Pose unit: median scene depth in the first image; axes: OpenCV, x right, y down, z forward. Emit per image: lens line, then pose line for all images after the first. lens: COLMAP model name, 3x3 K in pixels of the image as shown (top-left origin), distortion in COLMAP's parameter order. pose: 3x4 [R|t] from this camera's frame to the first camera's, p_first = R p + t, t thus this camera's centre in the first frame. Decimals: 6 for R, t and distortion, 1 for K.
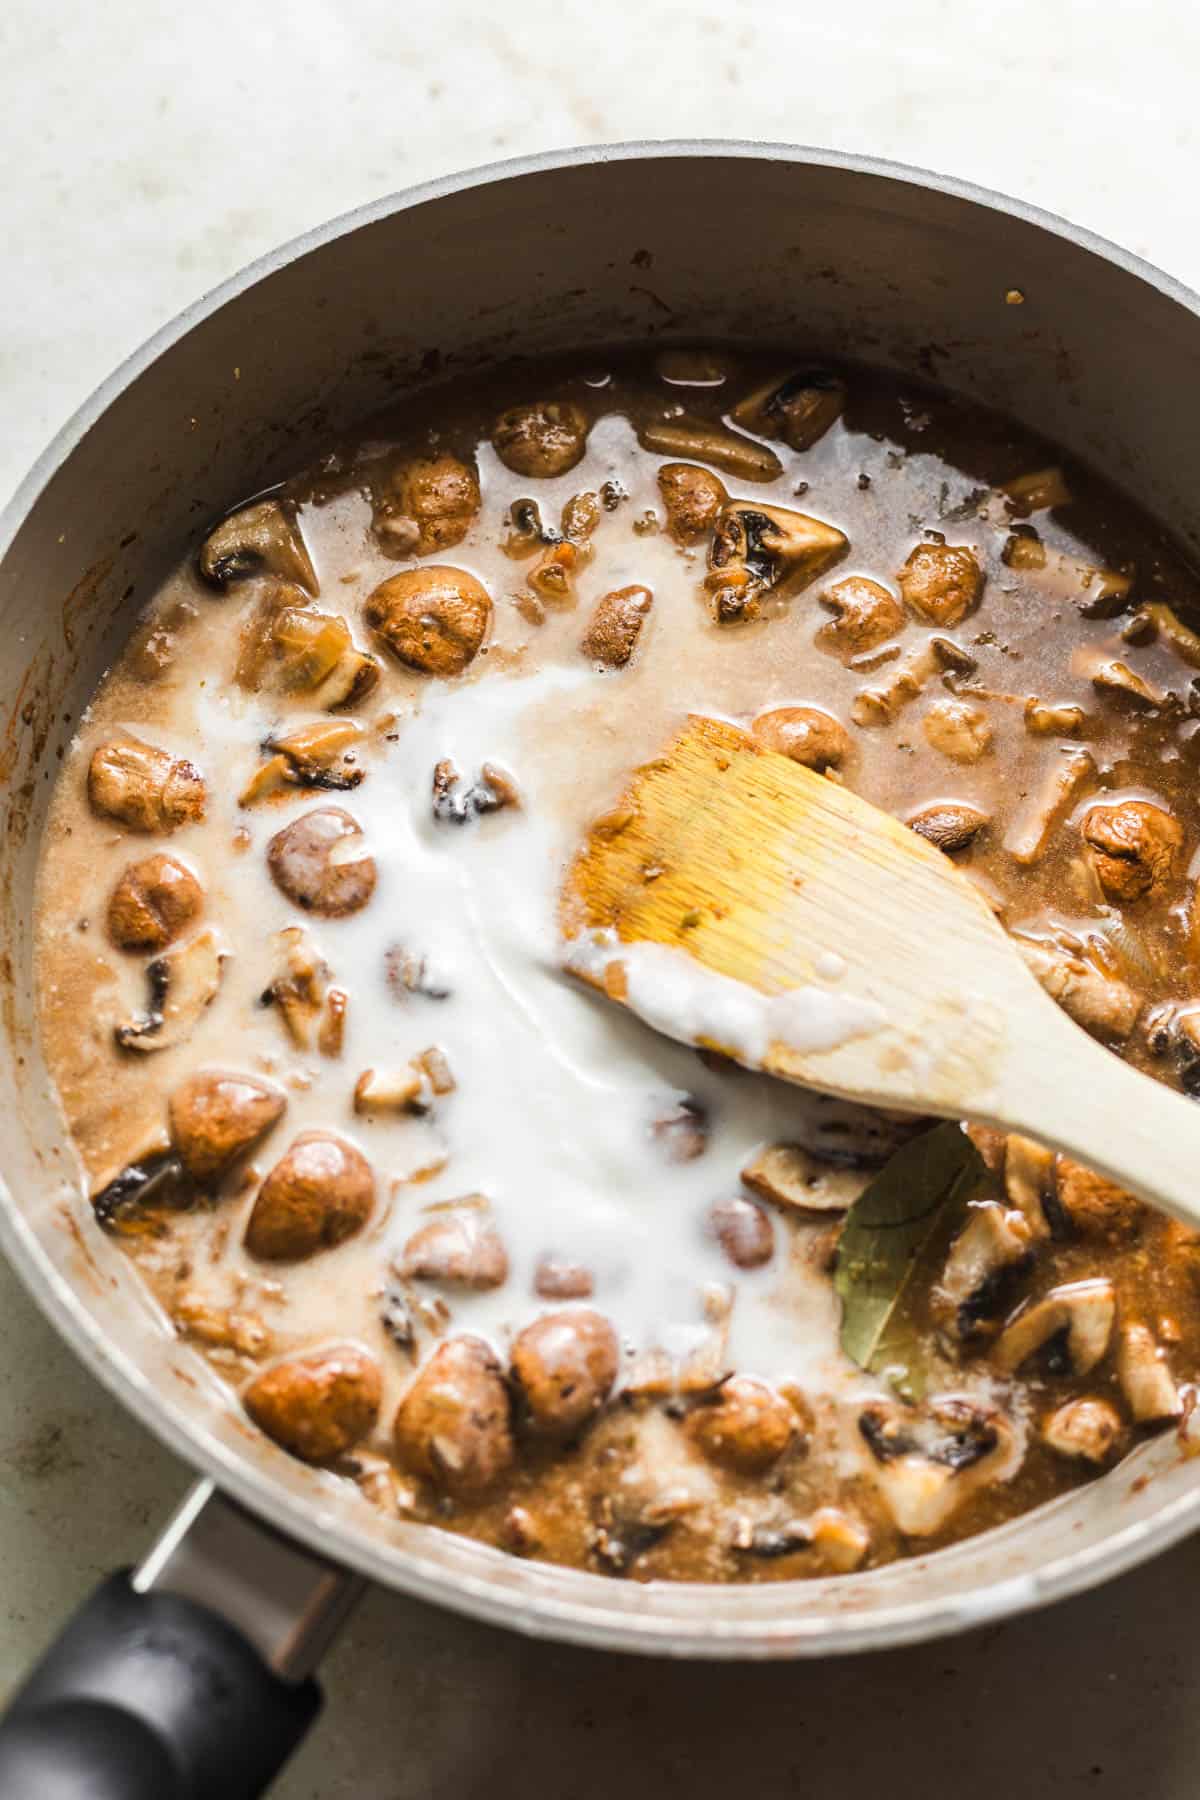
lens RADIAL K [[2838.6, 0, 597.2], [0, 2838.6, 900.5], [0, 0, 1]] dist [0.023447, 0.000000]
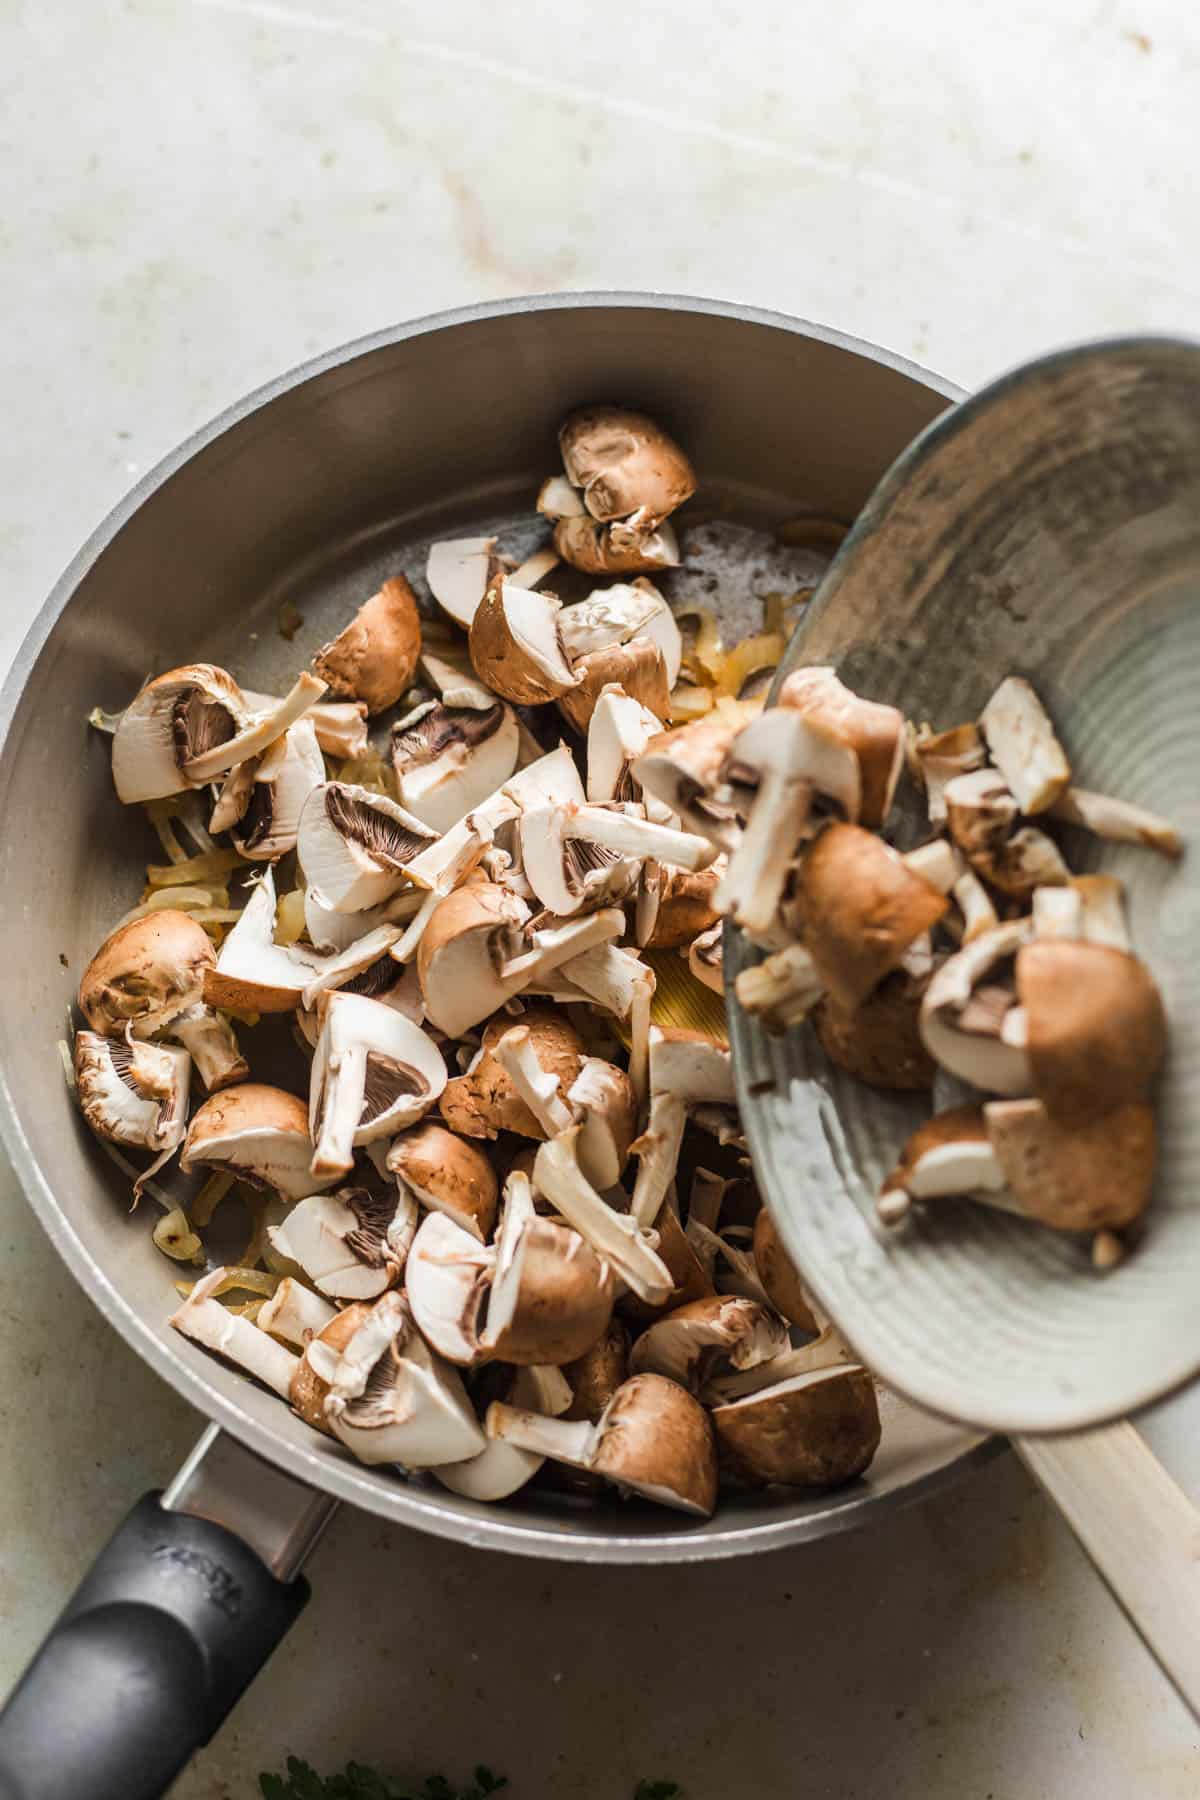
lens RADIAL K [[2838.6, 0, 607.4], [0, 2838.6, 901.1], [0, 0, 1]] dist [0.023447, 0.000000]
pose [[0.999605, 0.000371, 0.028101, 0.000777], [-0.002744, 0.996423, 0.084458, -0.133255], [-0.027969, -0.084502, 0.996031, -0.240550]]
